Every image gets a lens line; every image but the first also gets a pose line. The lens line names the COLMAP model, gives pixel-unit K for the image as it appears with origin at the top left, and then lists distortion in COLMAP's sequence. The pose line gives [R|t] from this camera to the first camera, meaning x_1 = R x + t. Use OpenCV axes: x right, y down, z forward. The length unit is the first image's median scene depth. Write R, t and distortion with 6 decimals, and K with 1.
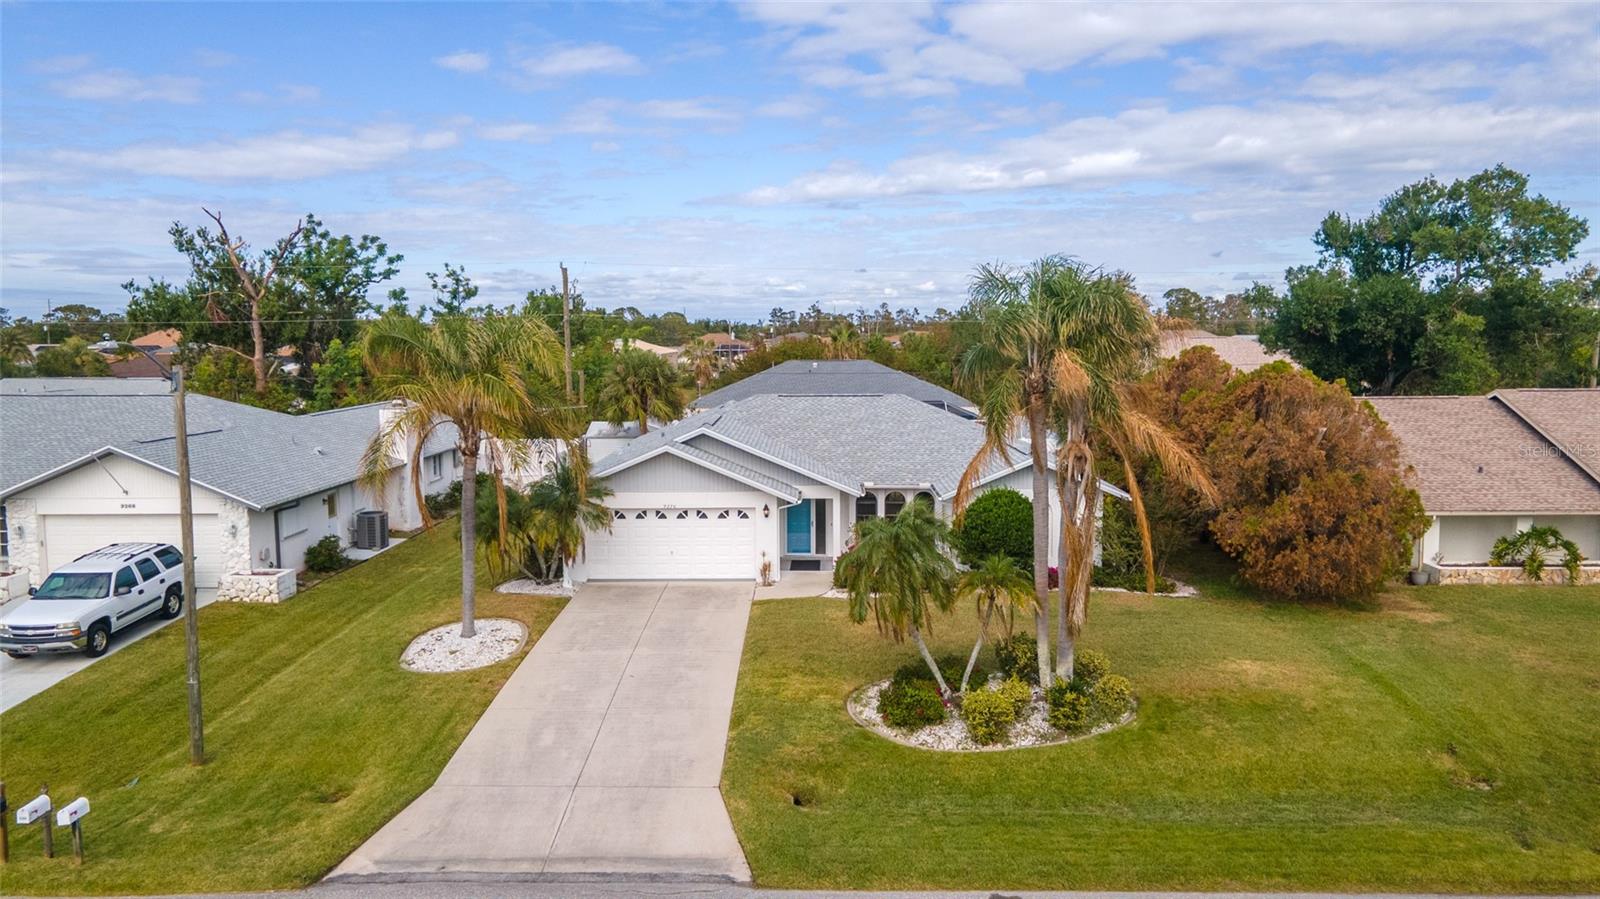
lens RADIAL K [[1174.7, 0, 800.0], [0, 1174.7, 449.5], [0, 0, 1]] dist [0.012534, 0.051559]
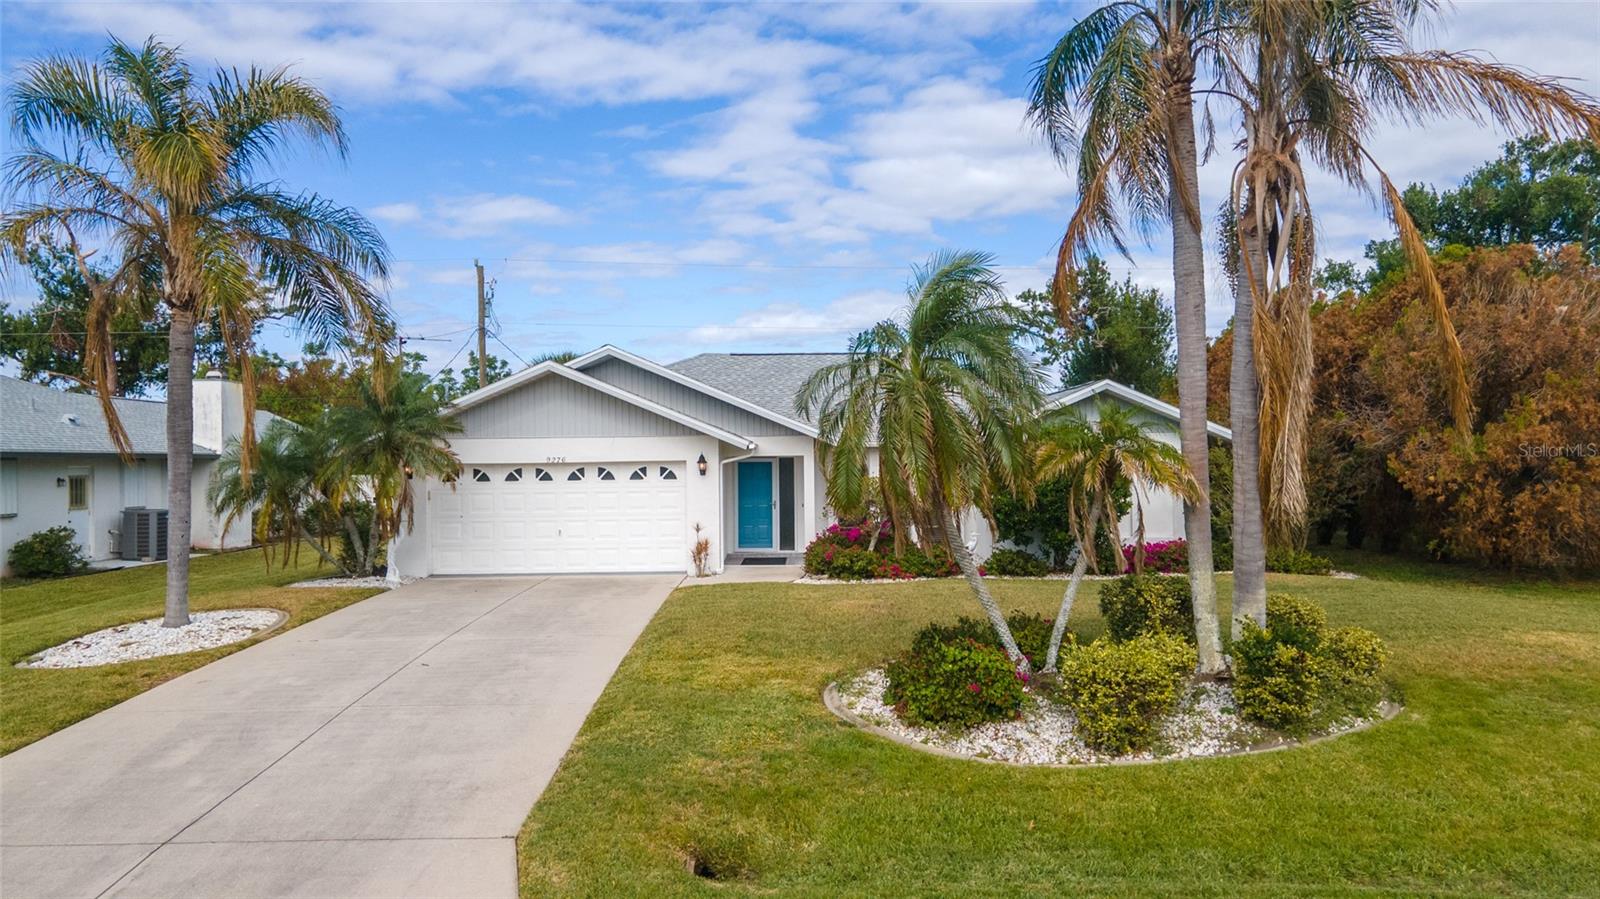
lens RADIAL K [[1171.4, 0, 800.0], [0, 1171.4, 449.5], [0, 0, 1]] dist [0.013684, 0.048300]
pose [[0.999856, -0.006654, 0.015634, 0.016338], [0.008413, 0.993296, -0.115296, 0.122736], [-0.014762, 0.115410, 0.993208, 0.349864]]
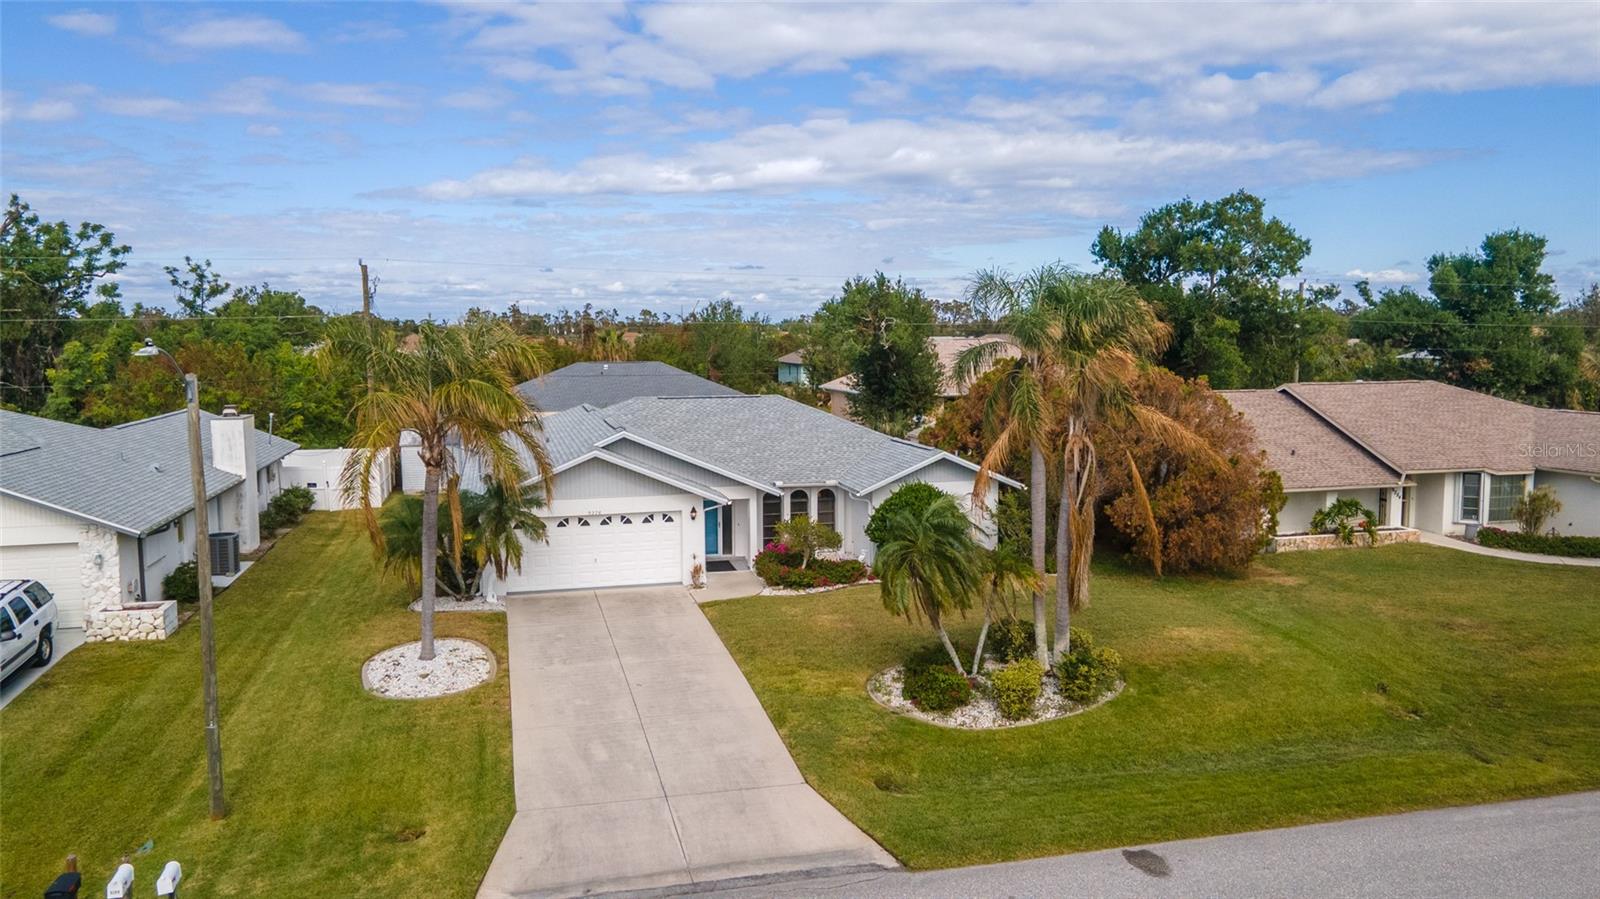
lens RADIAL K [[1174.7, 0, 800.0], [0, 1174.7, 449.5], [0, 0, 1]] dist [0.012534, 0.051559]
pose [[0.964395, -0.026808, 0.263102, -0.206529], [0.026926, 0.999632, 0.003157, -0.002813], [-0.263090, 0.004039, 0.964763, 0.011819]]
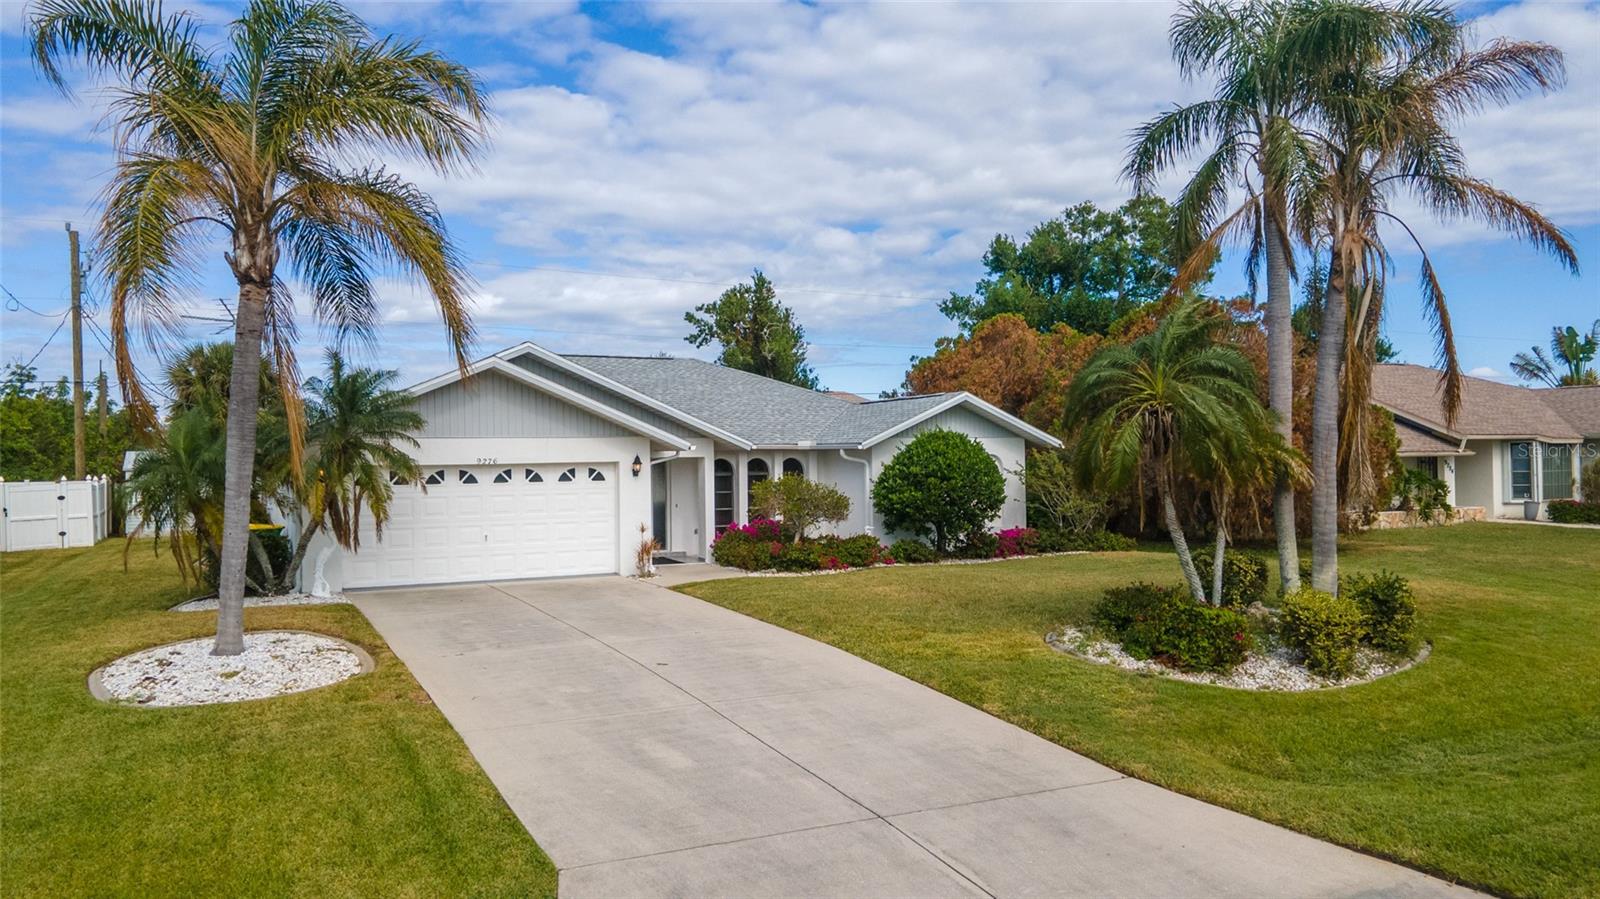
lens RADIAL K [[1171.4, 0, 800.0], [0, 1171.4, 449.5], [0, 0, 1]] dist [0.013684, 0.048300]
pose [[0.886222, -0.002608, 0.463253, -0.258910], [0.057498, 0.992871, -0.104408, 0.120111], [-0.459678, 0.119165, 0.880054, 0.379510]]
